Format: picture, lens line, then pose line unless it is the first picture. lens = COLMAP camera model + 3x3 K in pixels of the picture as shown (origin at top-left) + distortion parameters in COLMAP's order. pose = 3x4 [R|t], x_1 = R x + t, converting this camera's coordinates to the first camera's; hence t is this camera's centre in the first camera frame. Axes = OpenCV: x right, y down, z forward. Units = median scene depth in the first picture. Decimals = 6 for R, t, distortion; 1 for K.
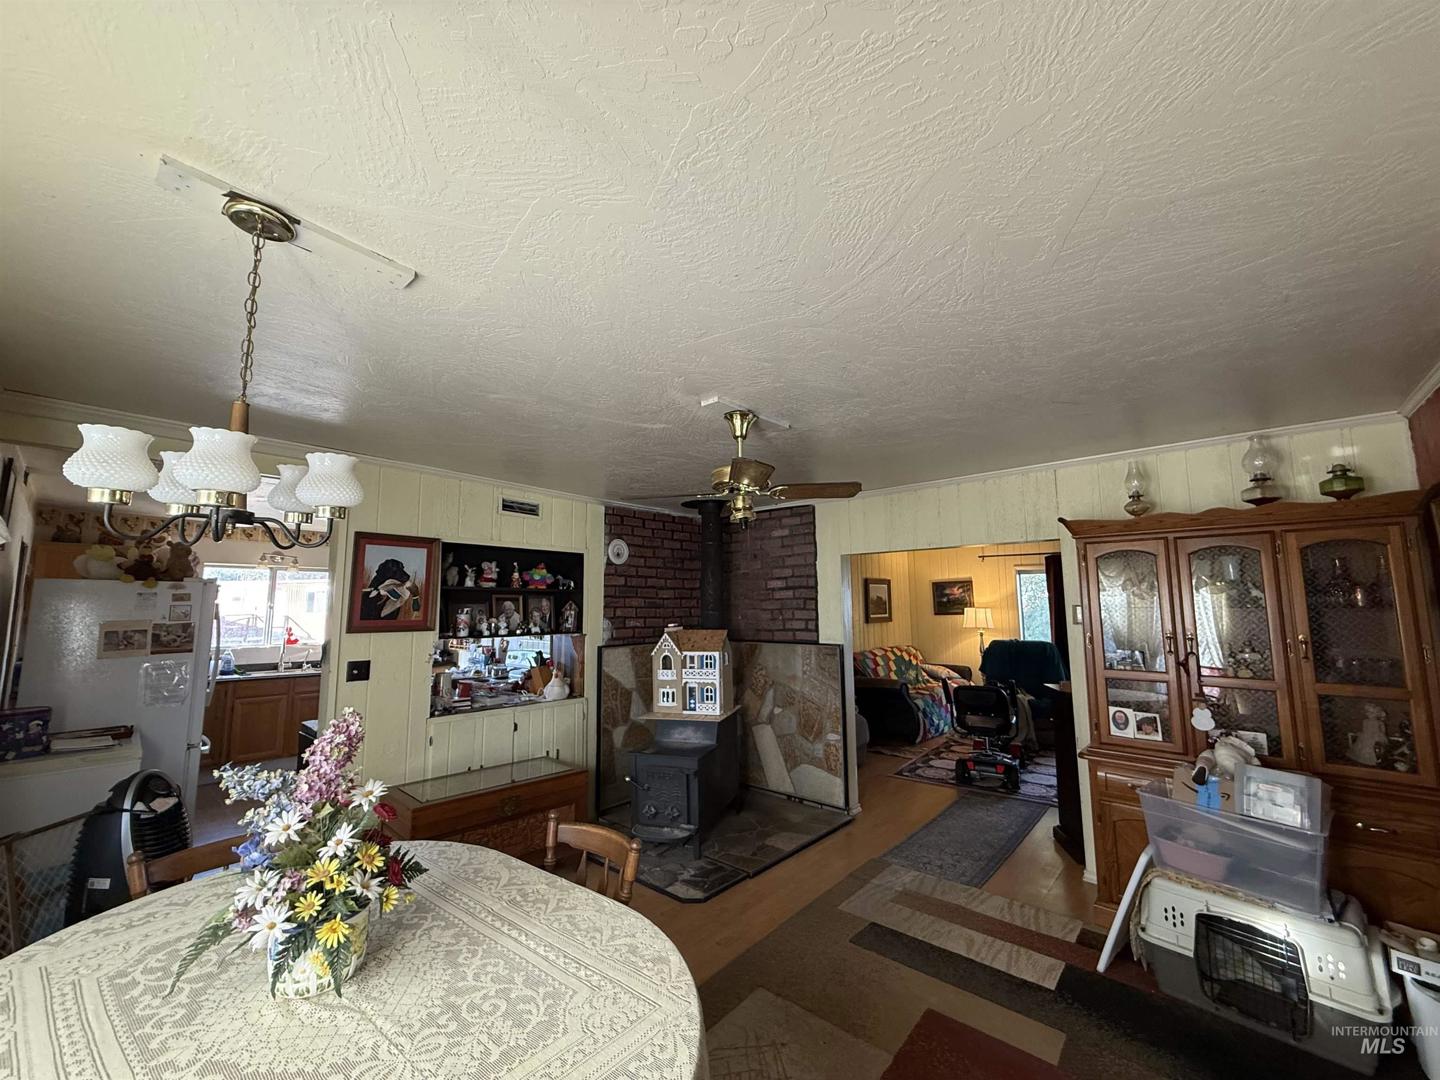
lens RADIAL K [[571.3, 0, 716.8], [0, 571.3, 541.4], [0, 0, 1]] dist [-0.000549, 0.000275]
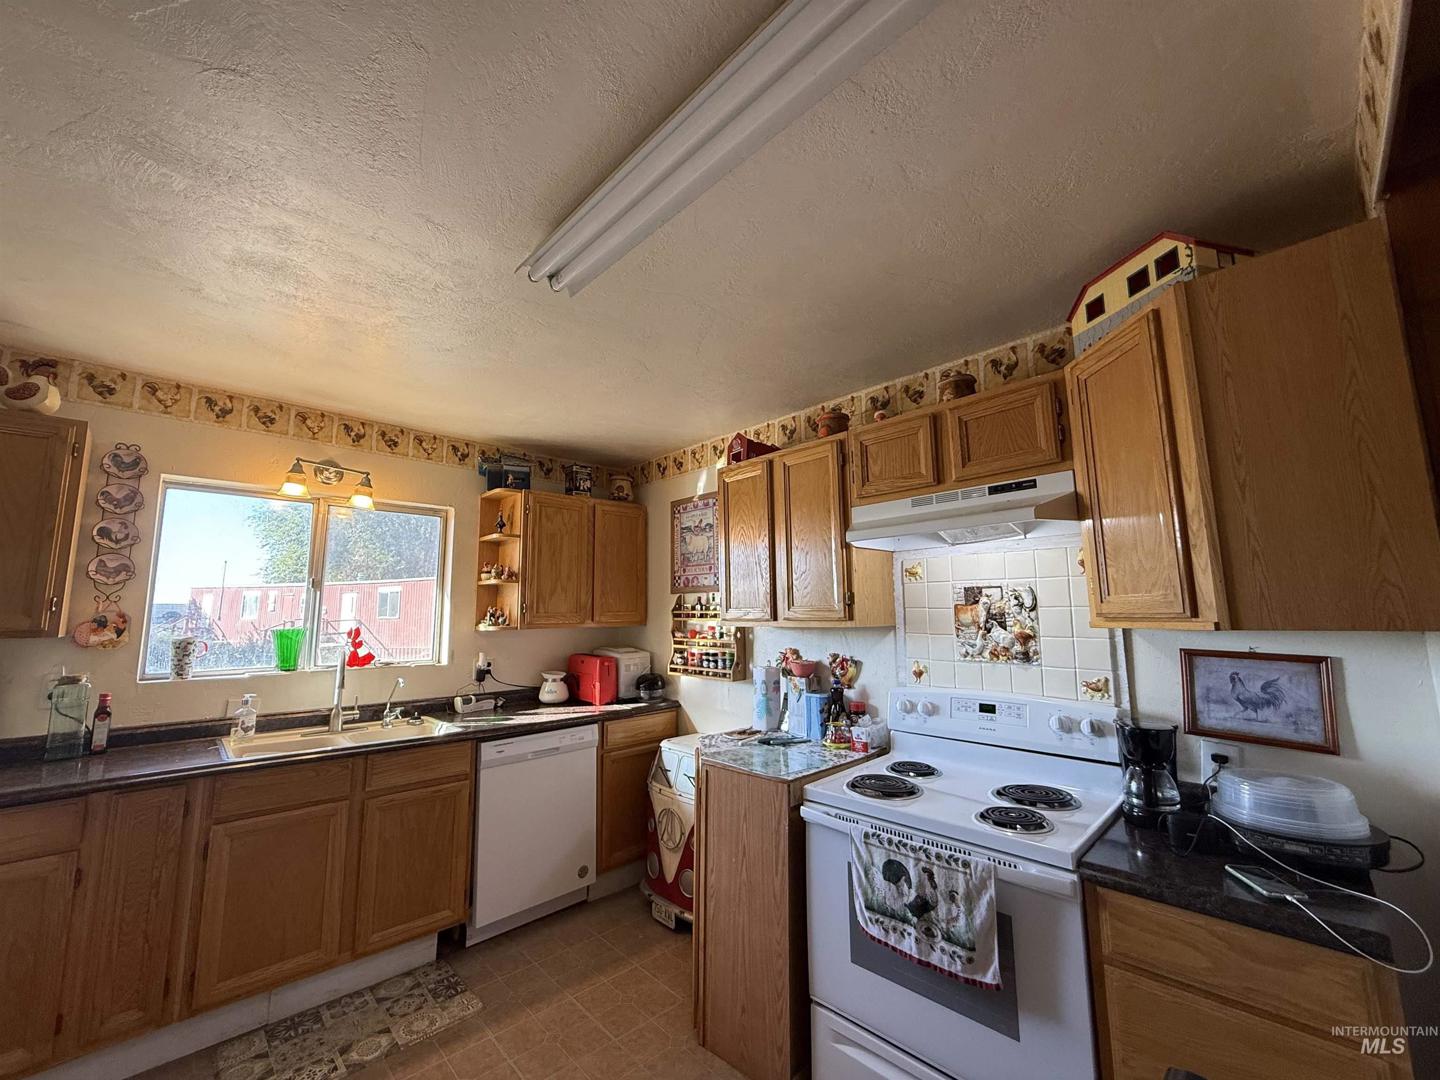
lens RADIAL K [[571.3, 0, 715.7], [0, 571.3, 537.3], [0, 0, 1]] dist [-0.000549, 0.000275]
pose [[0.996119, -0.018595, -0.086030, -0.743993], [0.017152, 0.999700, -0.017482, 0.160443], [0.086329, 0.015939, 0.996139, 1.006635]]
